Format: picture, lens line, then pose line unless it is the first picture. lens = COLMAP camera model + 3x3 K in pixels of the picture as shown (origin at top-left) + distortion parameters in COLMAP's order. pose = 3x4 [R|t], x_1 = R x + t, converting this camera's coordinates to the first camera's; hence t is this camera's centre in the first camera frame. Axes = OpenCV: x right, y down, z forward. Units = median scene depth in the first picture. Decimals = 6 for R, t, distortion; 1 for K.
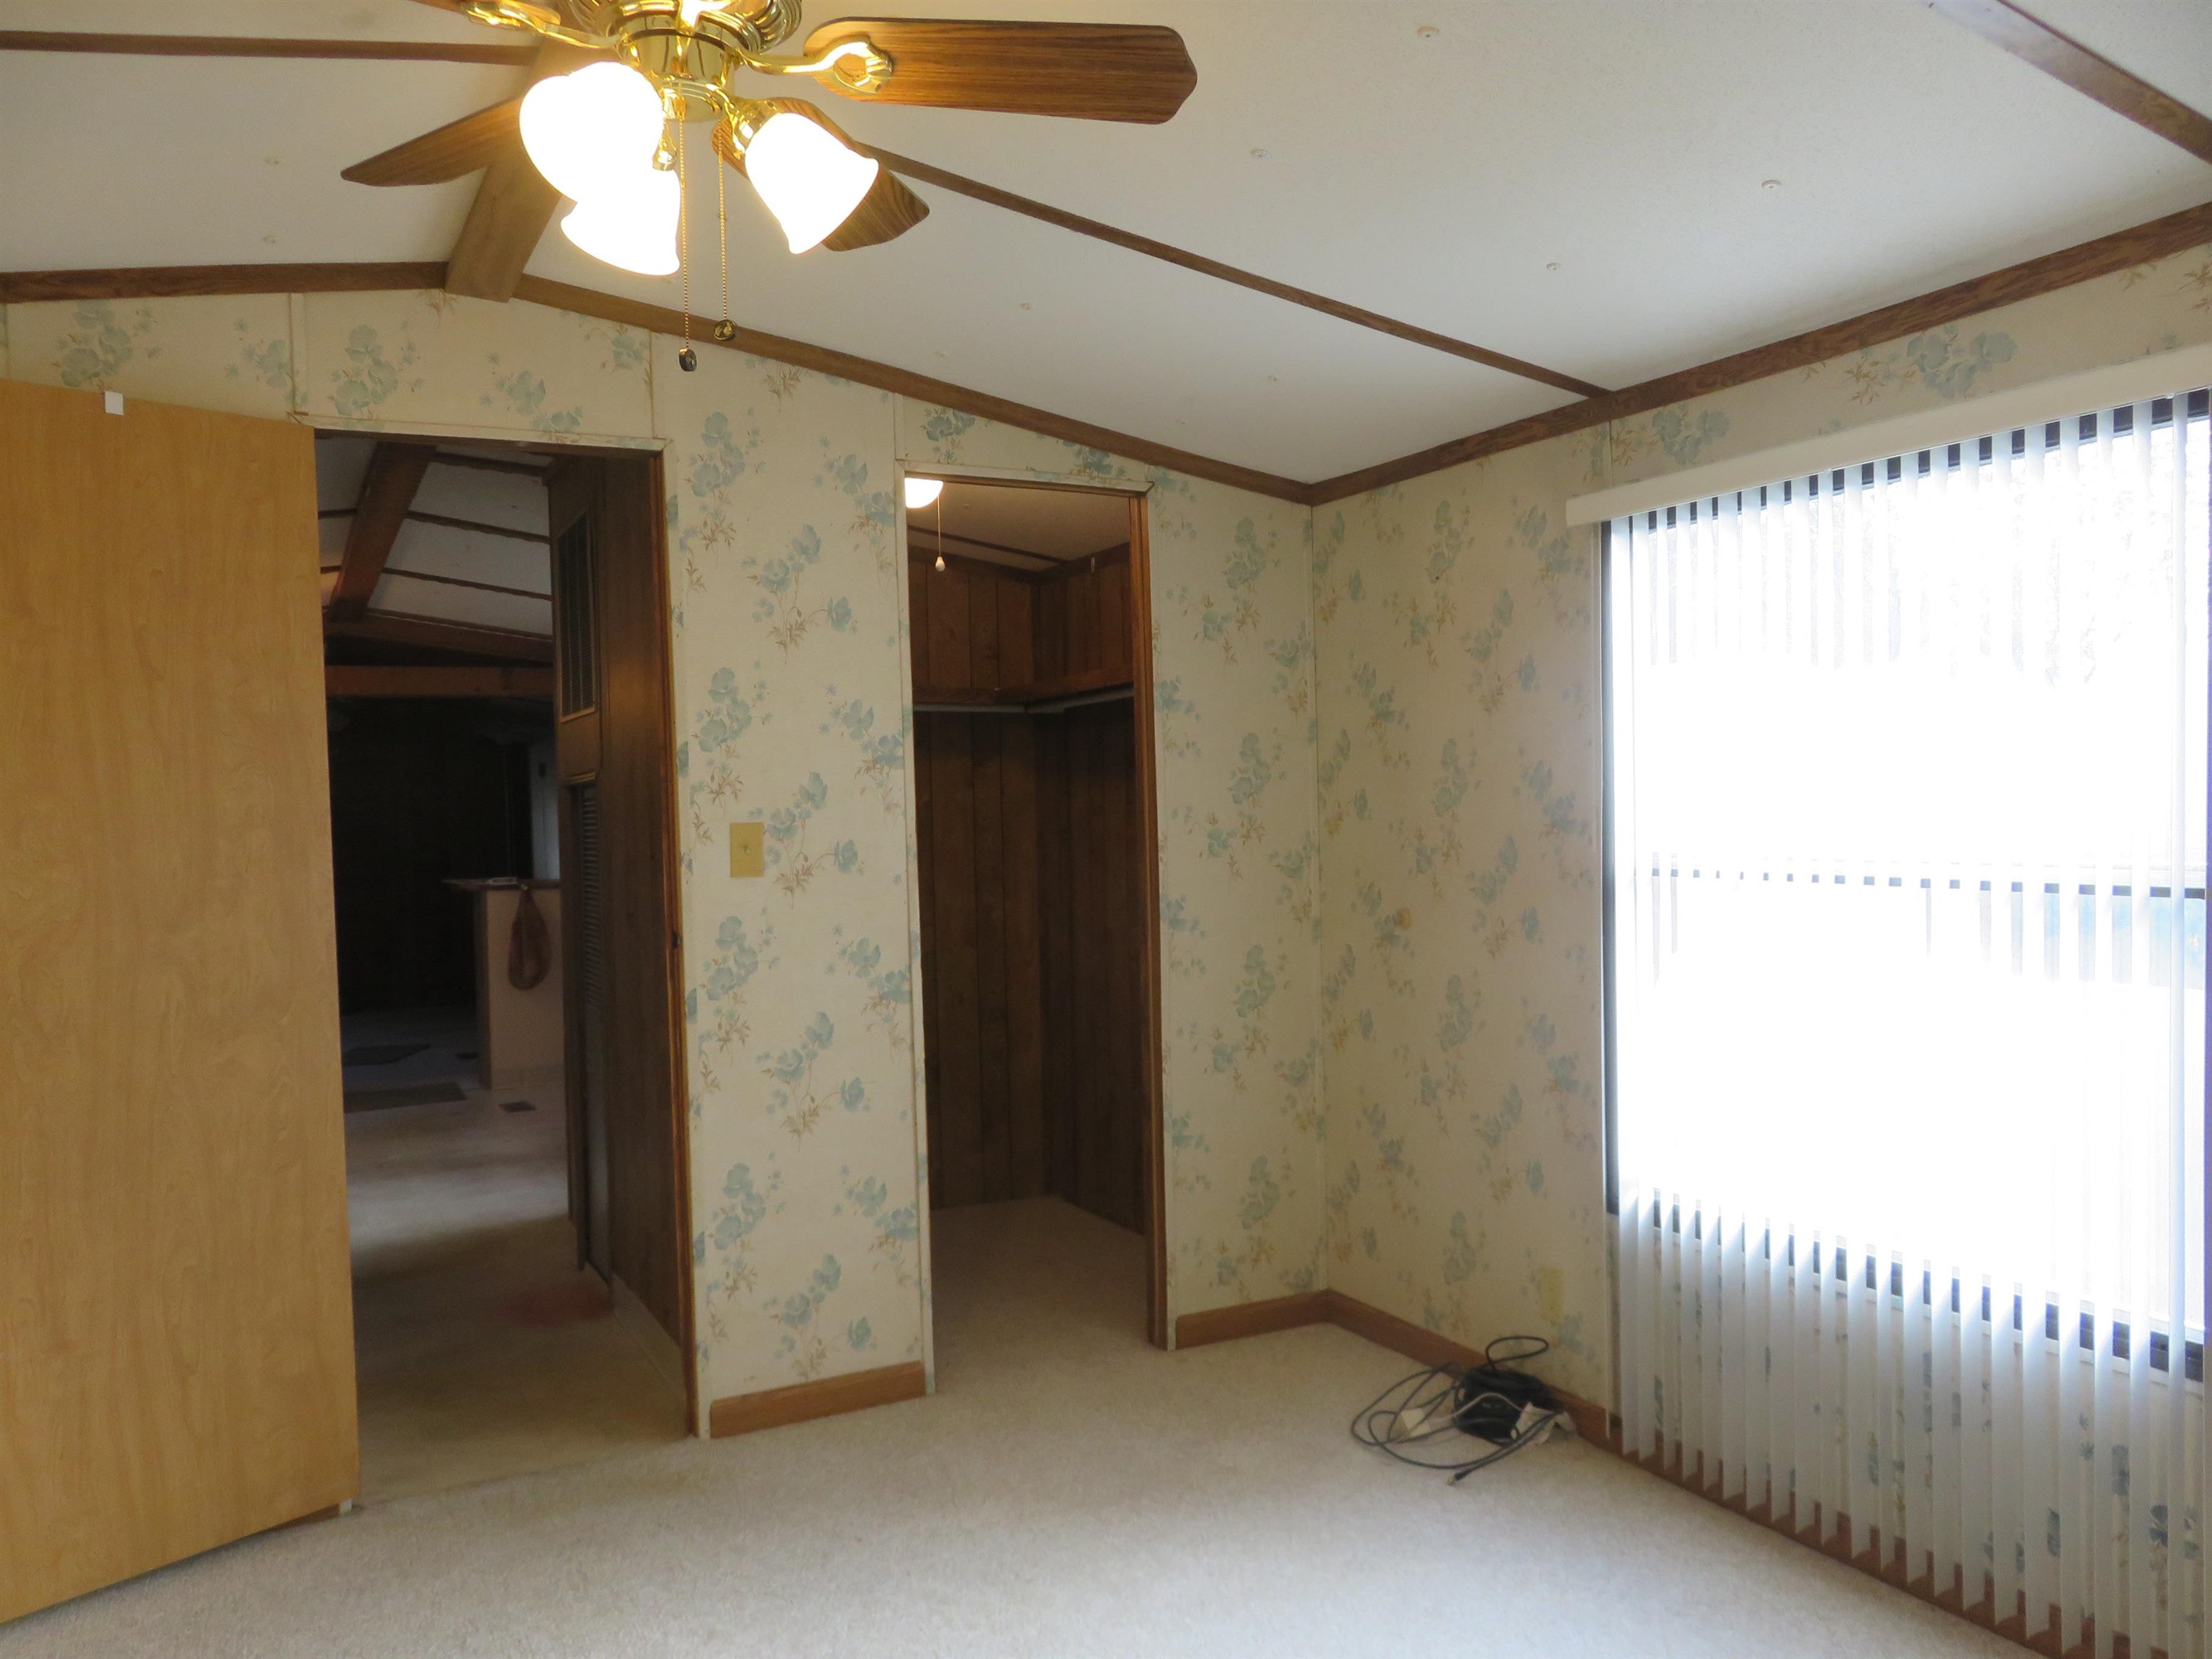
lens RADIAL K [[1652.3, 0, 1106.0], [0, 1652.3, 829.5], [0, 0, 1]] dist [-0.024673, 0.035850]
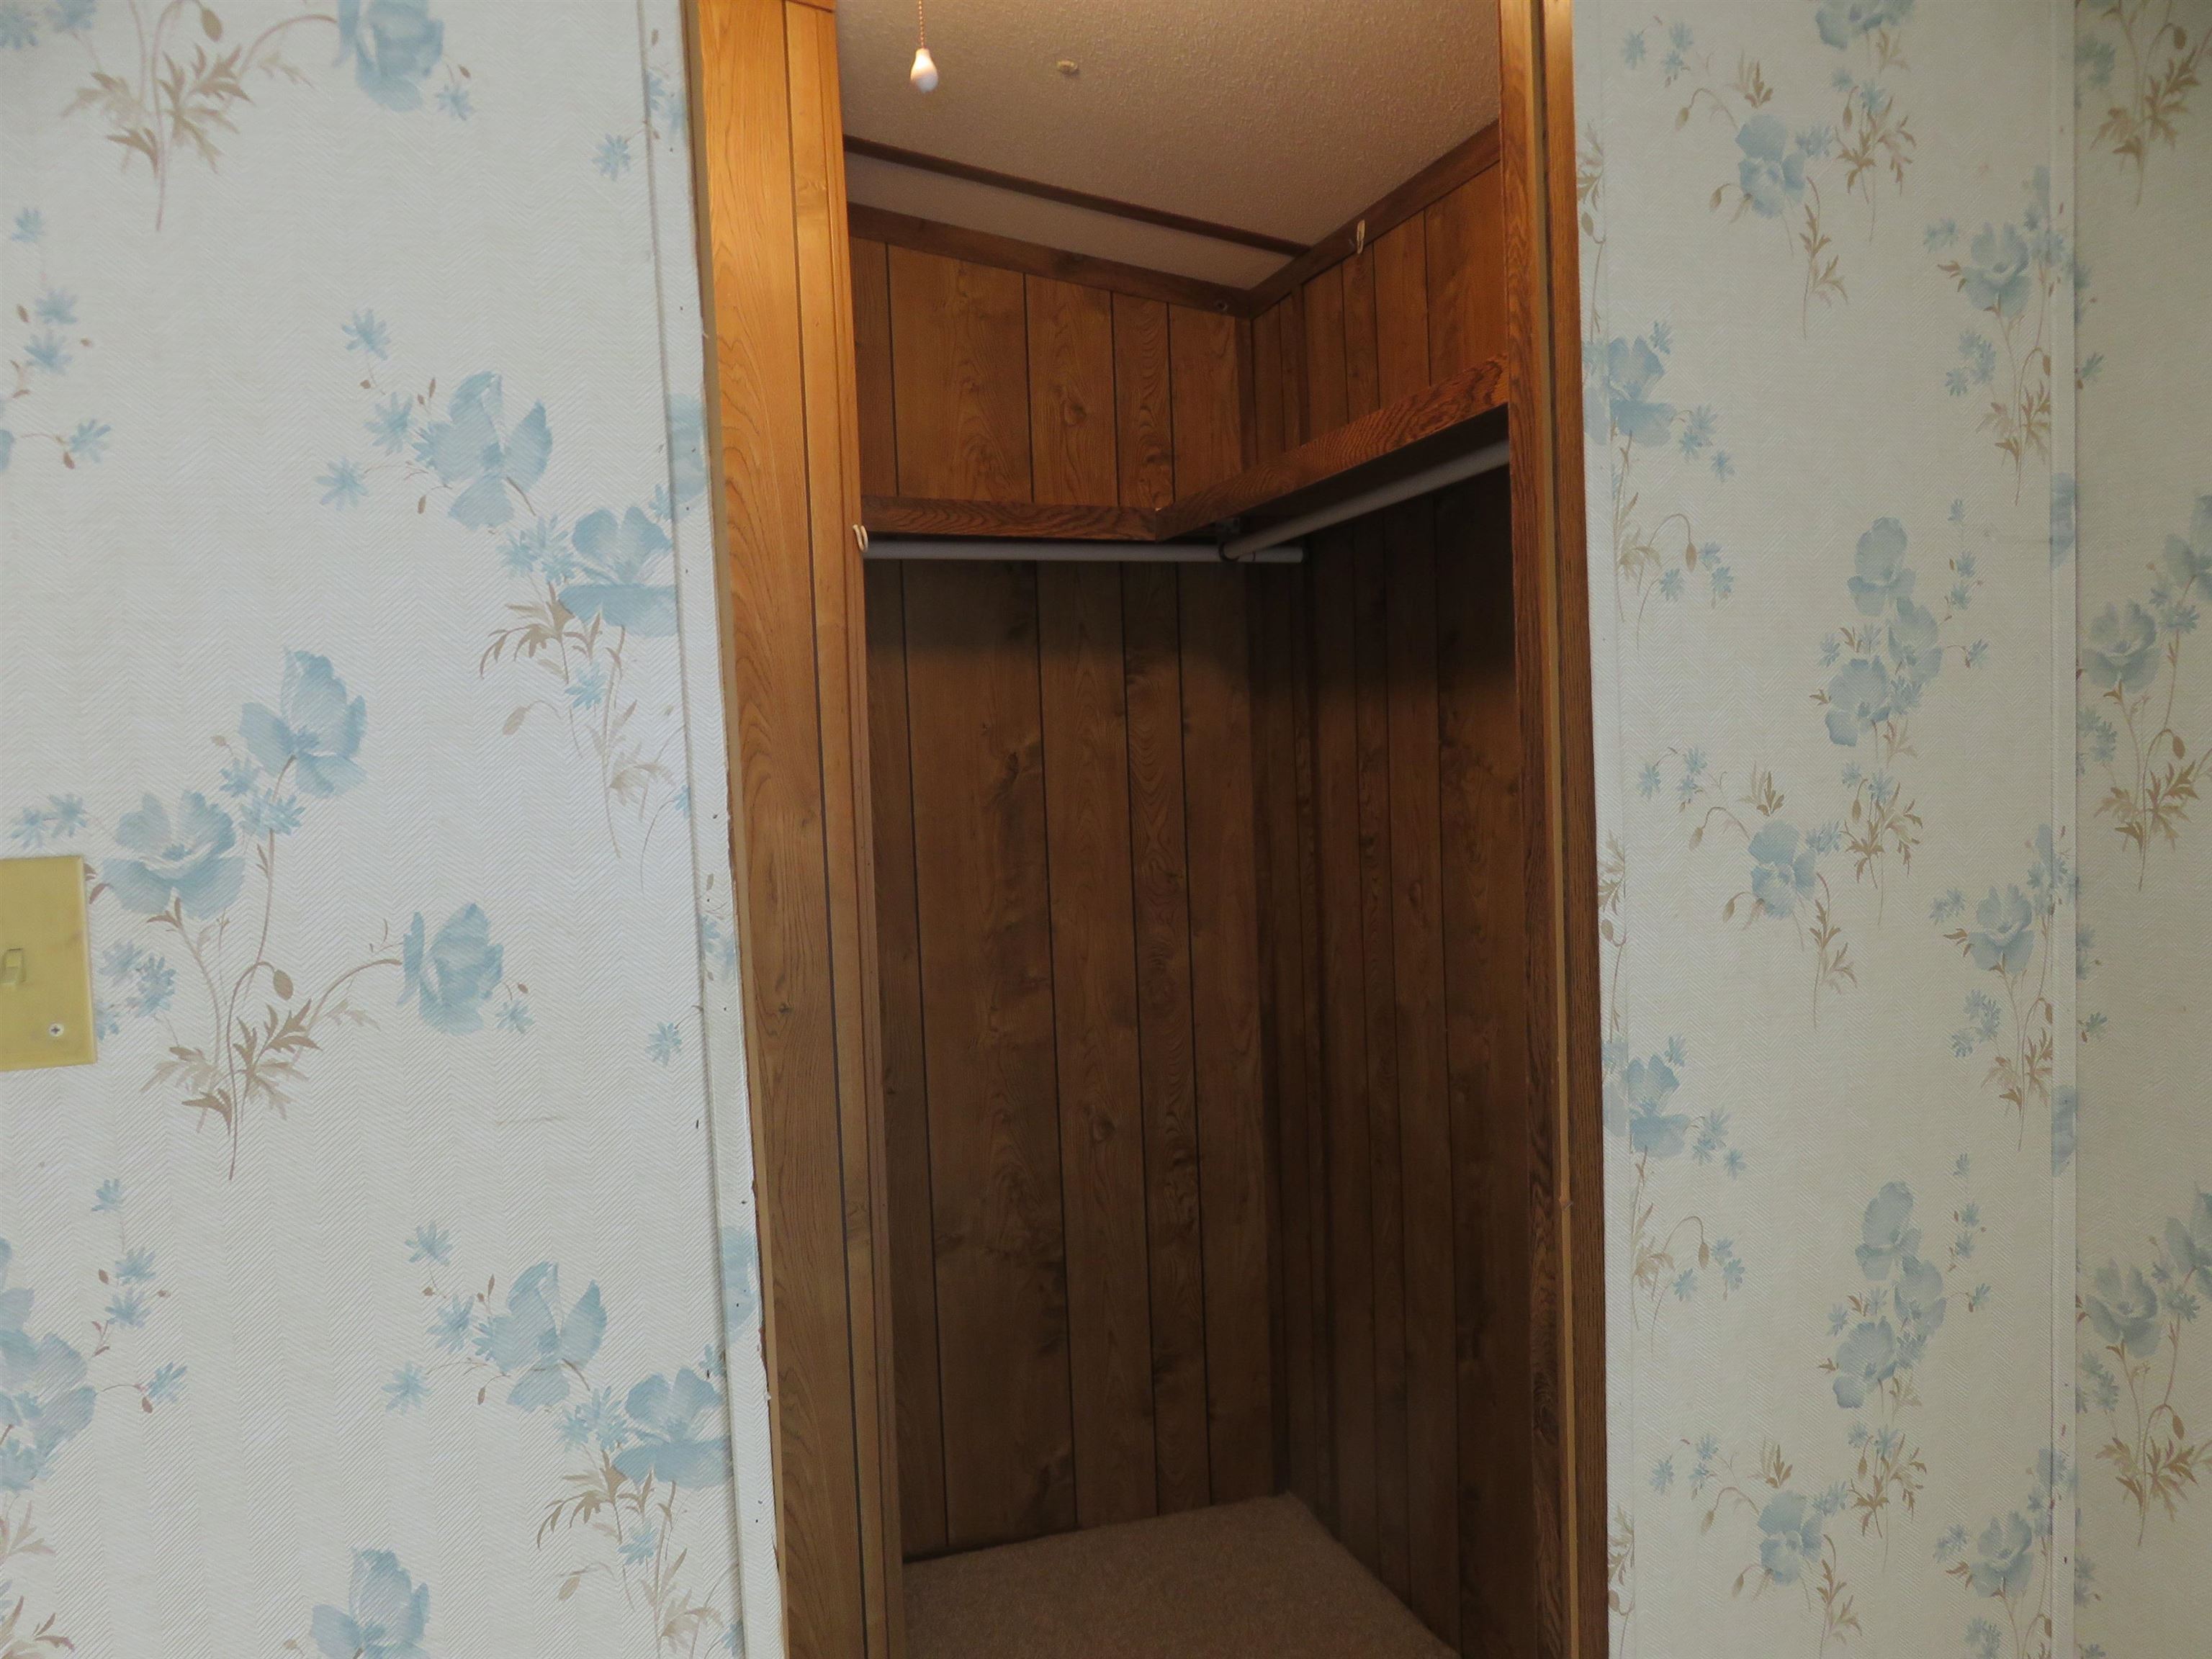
lens RADIAL K [[1614.2, 0, 1102.3], [0, 1614.2, 834.8], [0, 0, 1]] dist [-0.042603, 0.002780]
pose [[0.987292, -0.006213, -0.158796, -0.012934], [0.012970, 0.999052, 0.041550, -0.014596], [0.158388, -0.043082, 0.986437, 0.761107]]
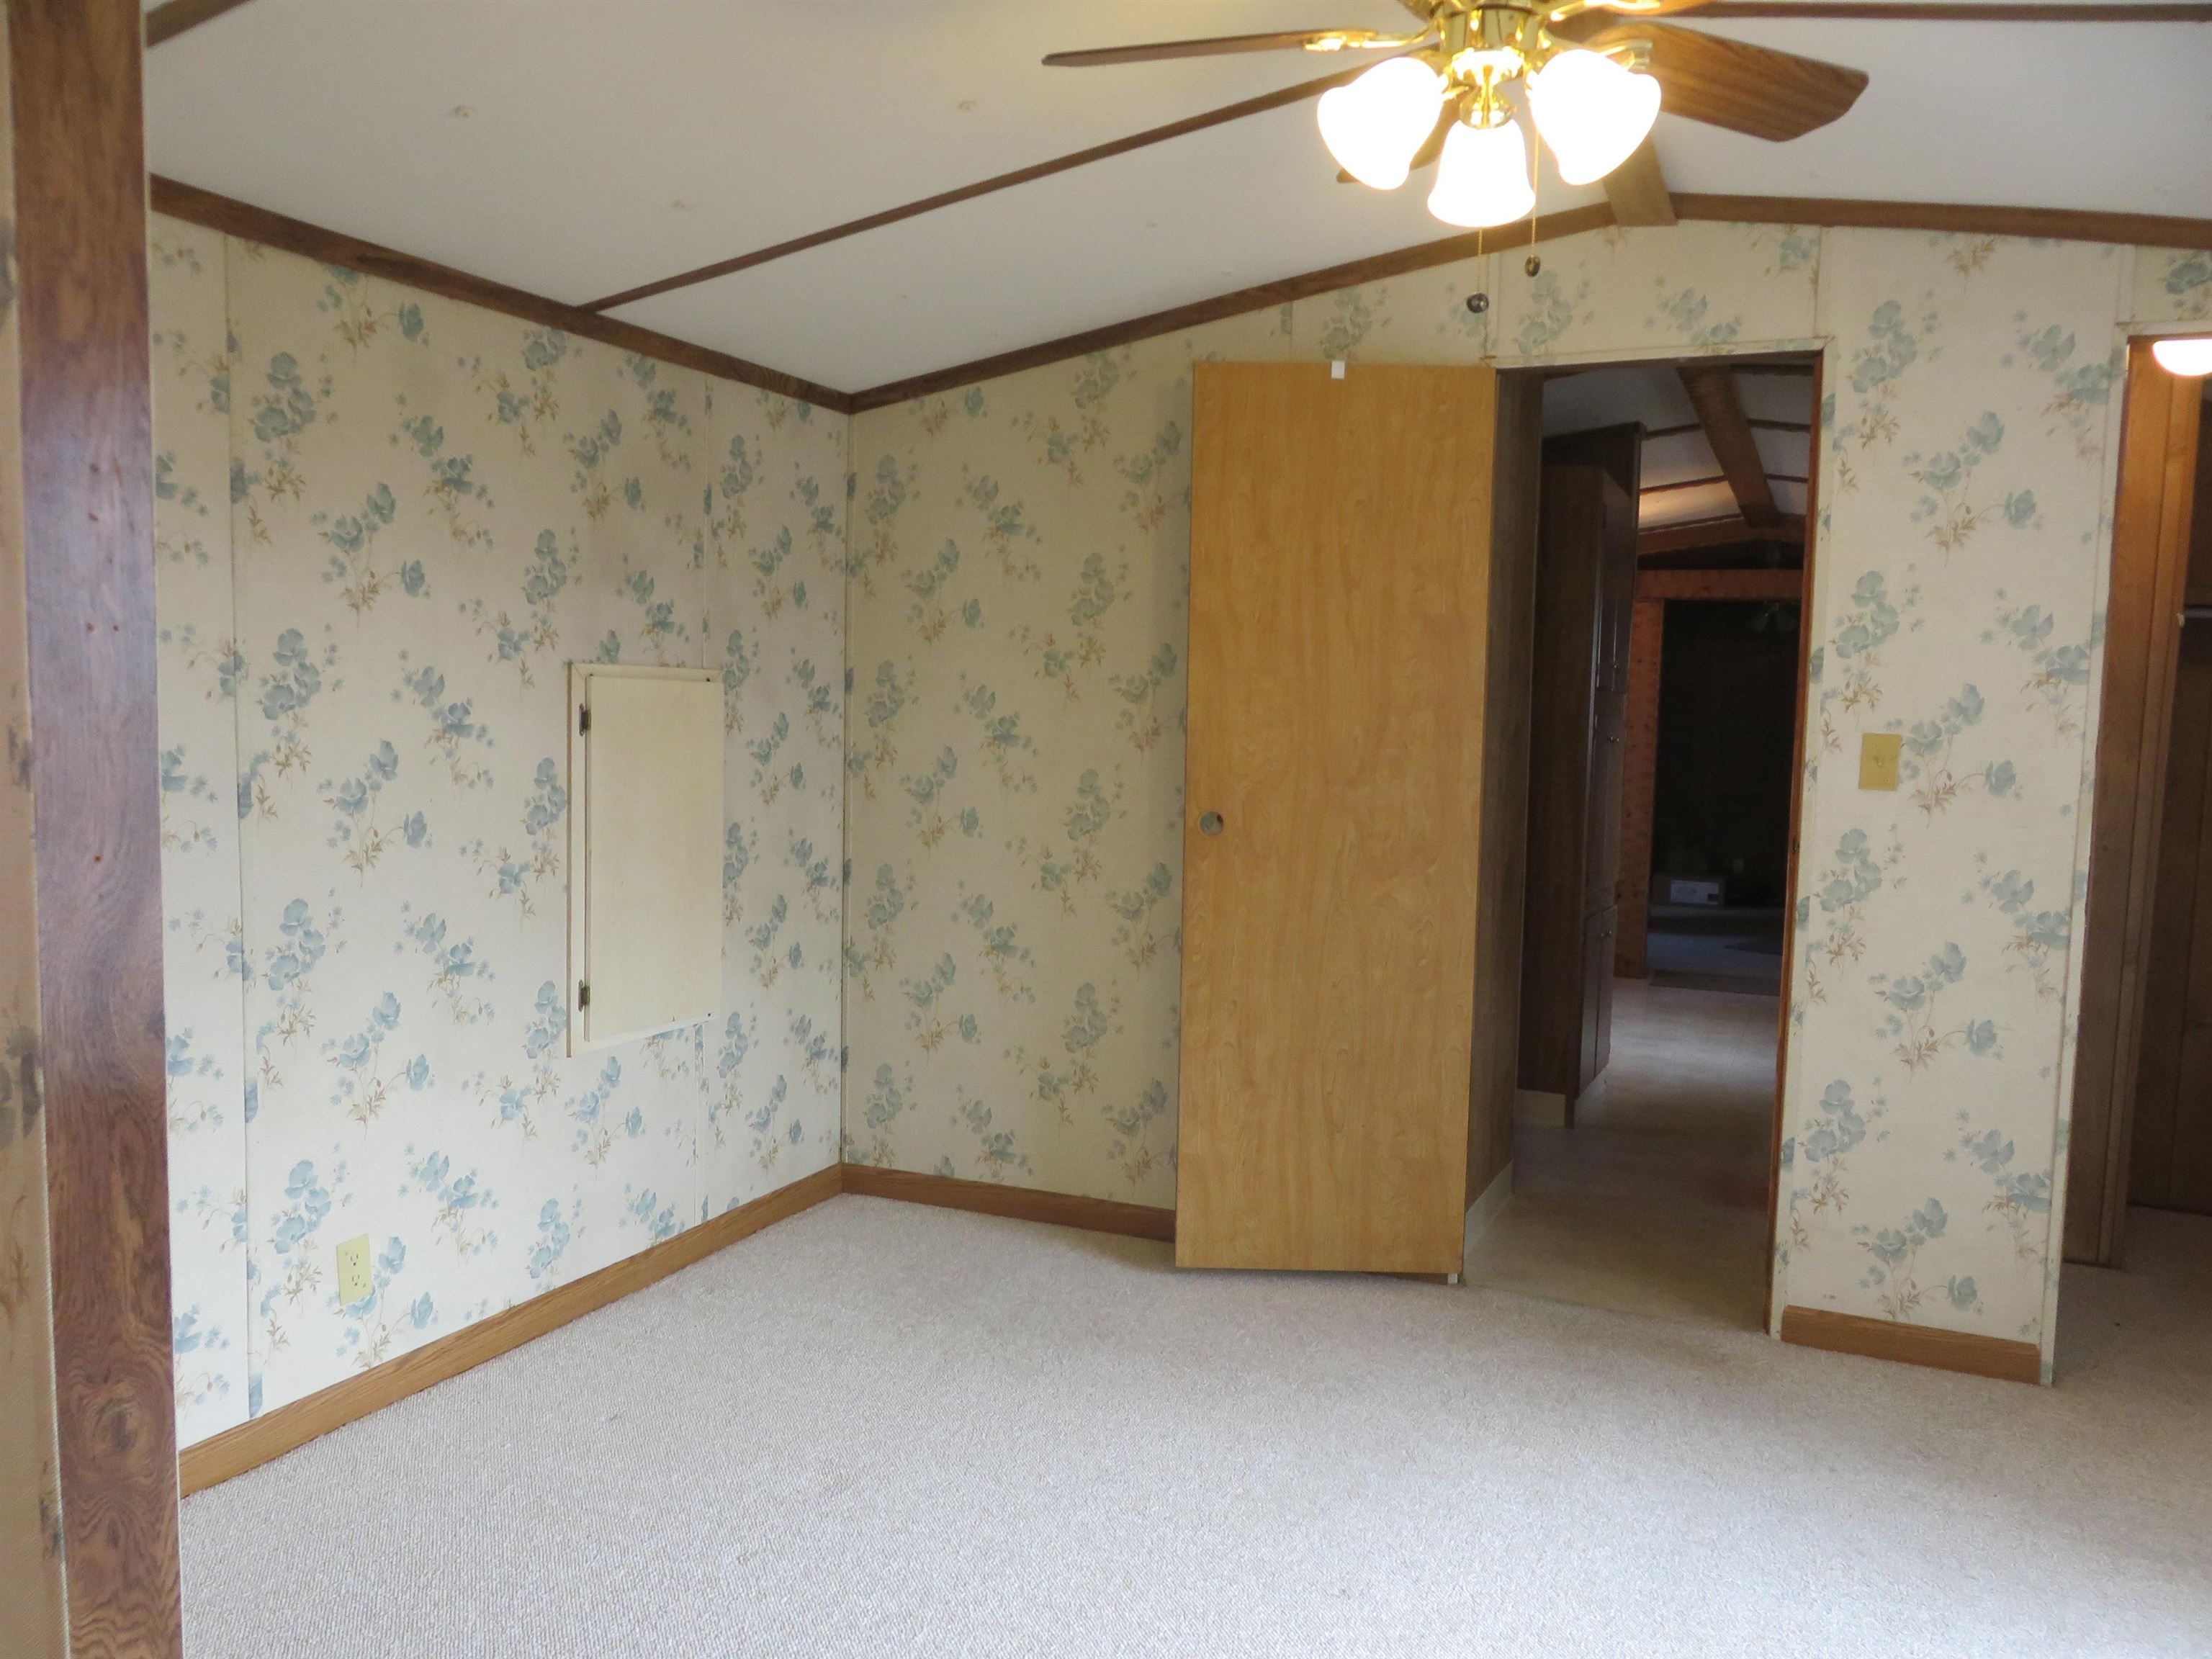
lens RADIAL K [[1652.3, 0, 1106.0], [0, 1652.3, 829.5], [0, 0, 1]] dist [-0.024673, 0.035850]
pose [[0.614366, 0.109742, -0.781352, 0.250706], [-0.060452, 0.993916, 0.092064, -0.009231], [0.786702, -0.009326, 0.617263, 0.051973]]
